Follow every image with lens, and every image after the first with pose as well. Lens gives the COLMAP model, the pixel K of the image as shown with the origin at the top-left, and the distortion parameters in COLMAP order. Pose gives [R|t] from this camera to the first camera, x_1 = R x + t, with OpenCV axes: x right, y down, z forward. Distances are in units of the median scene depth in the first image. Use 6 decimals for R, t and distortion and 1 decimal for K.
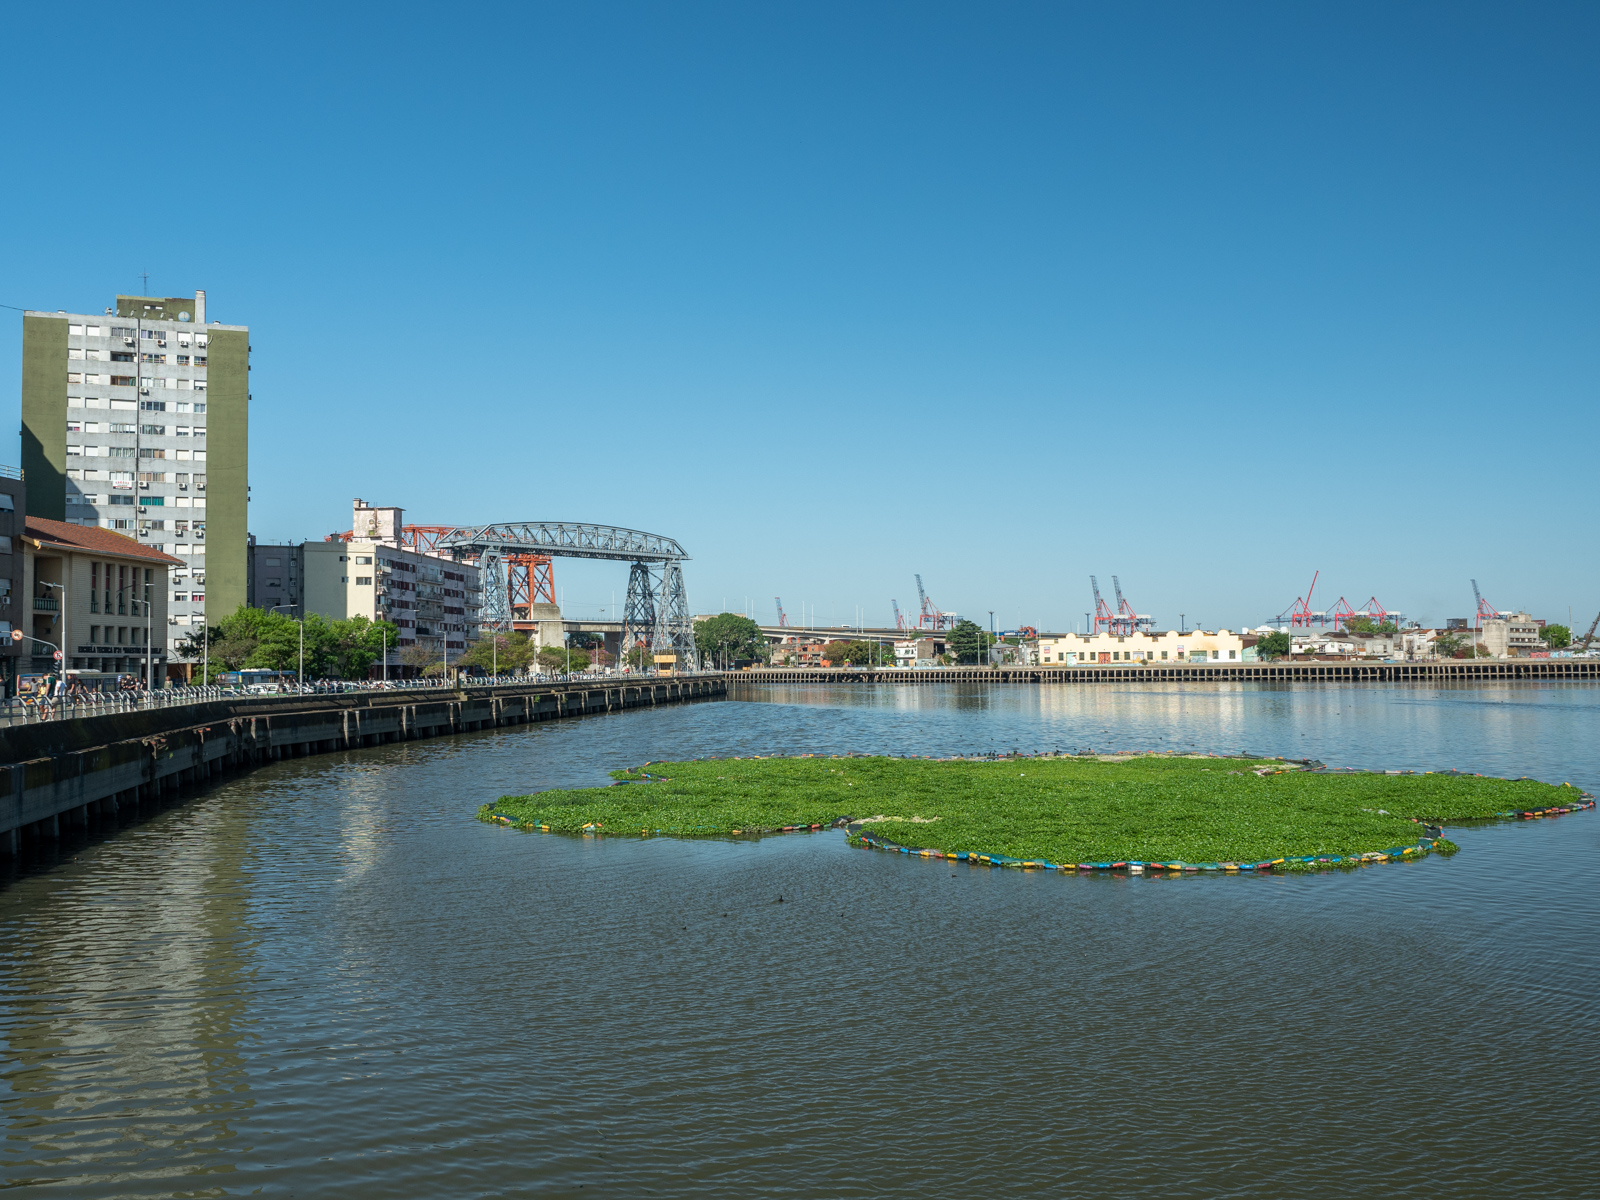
lens RADIAL K [[1405.1, 0, 797.3], [0, 1405.1, 601.5], [0, 0, 1]] dist [-0.005748, -0.000179]
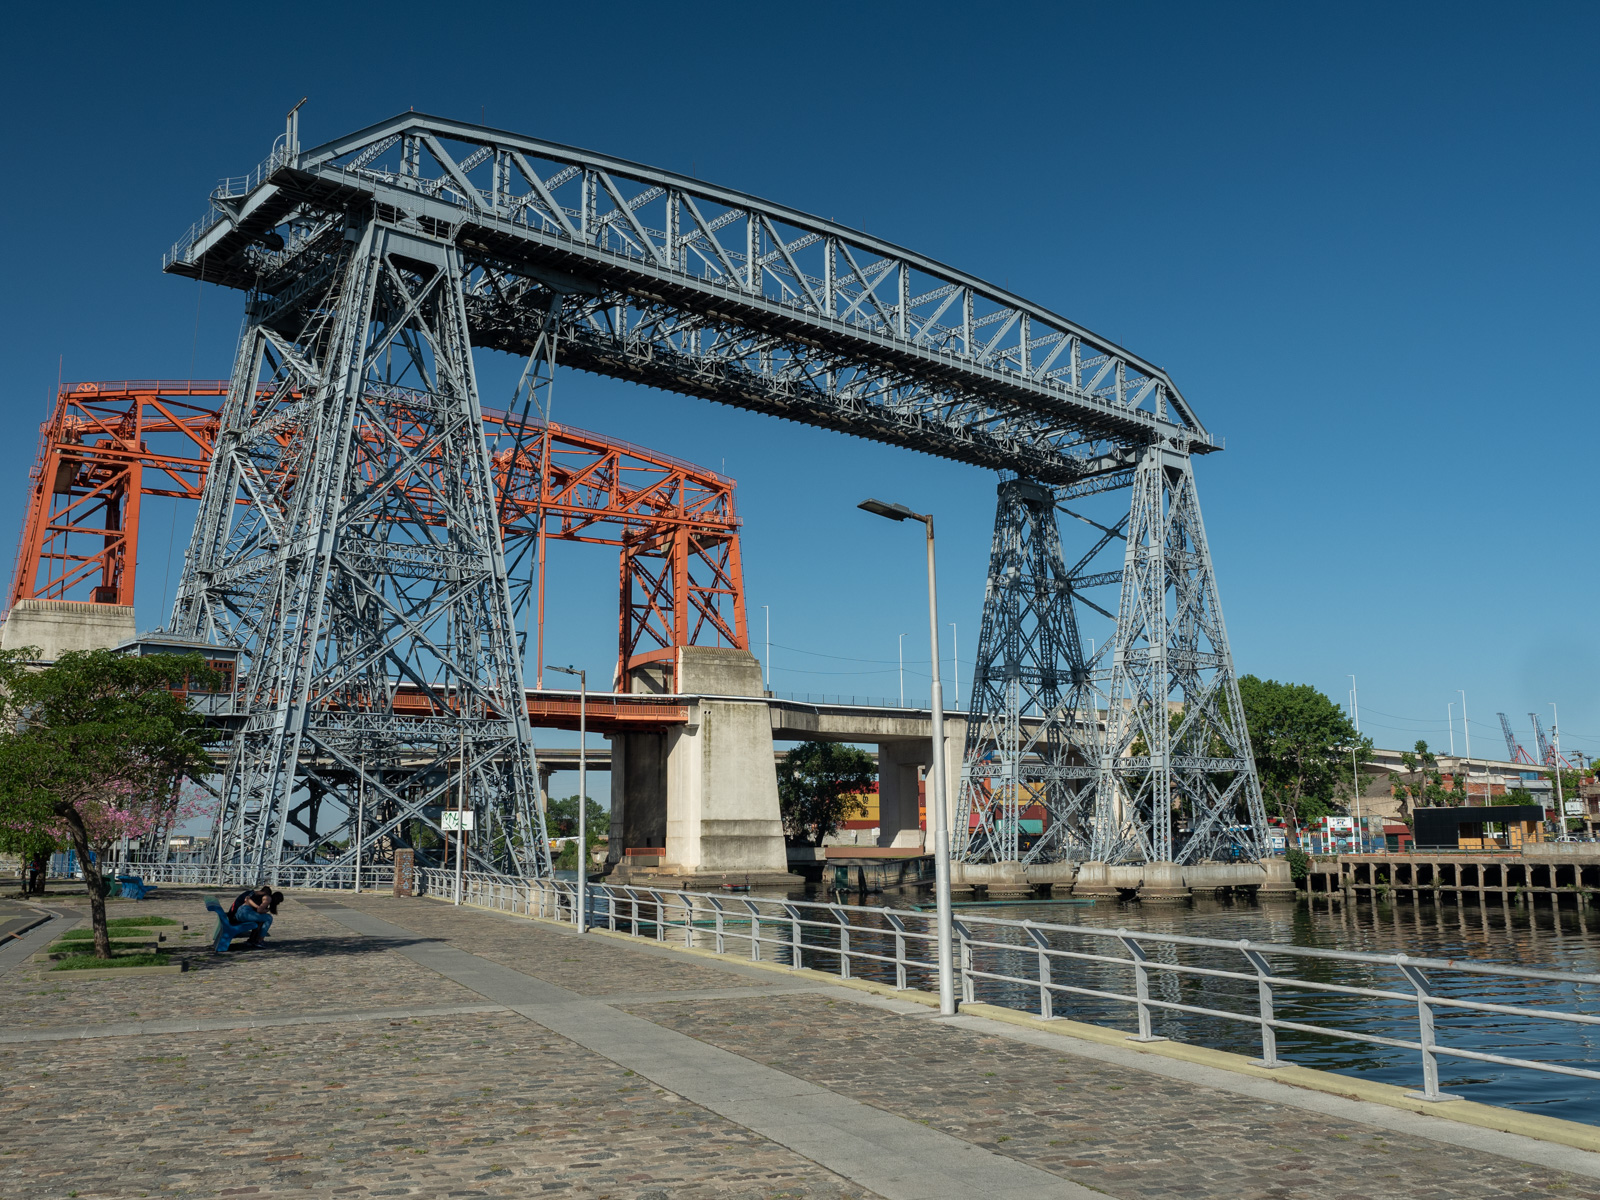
lens RADIAL K [[1395.8, 0, 799.0], [0, 1395.8, 601.2], [0, 0, 1]] dist [-0.005379, -0.001640]
pose [[0.988984, -0.017292, -0.147006, -0.109319], [-0.000596, 0.992679, -0.120777, 0.031507], [0.148018, 0.119534, 0.981734, 0.664326]]
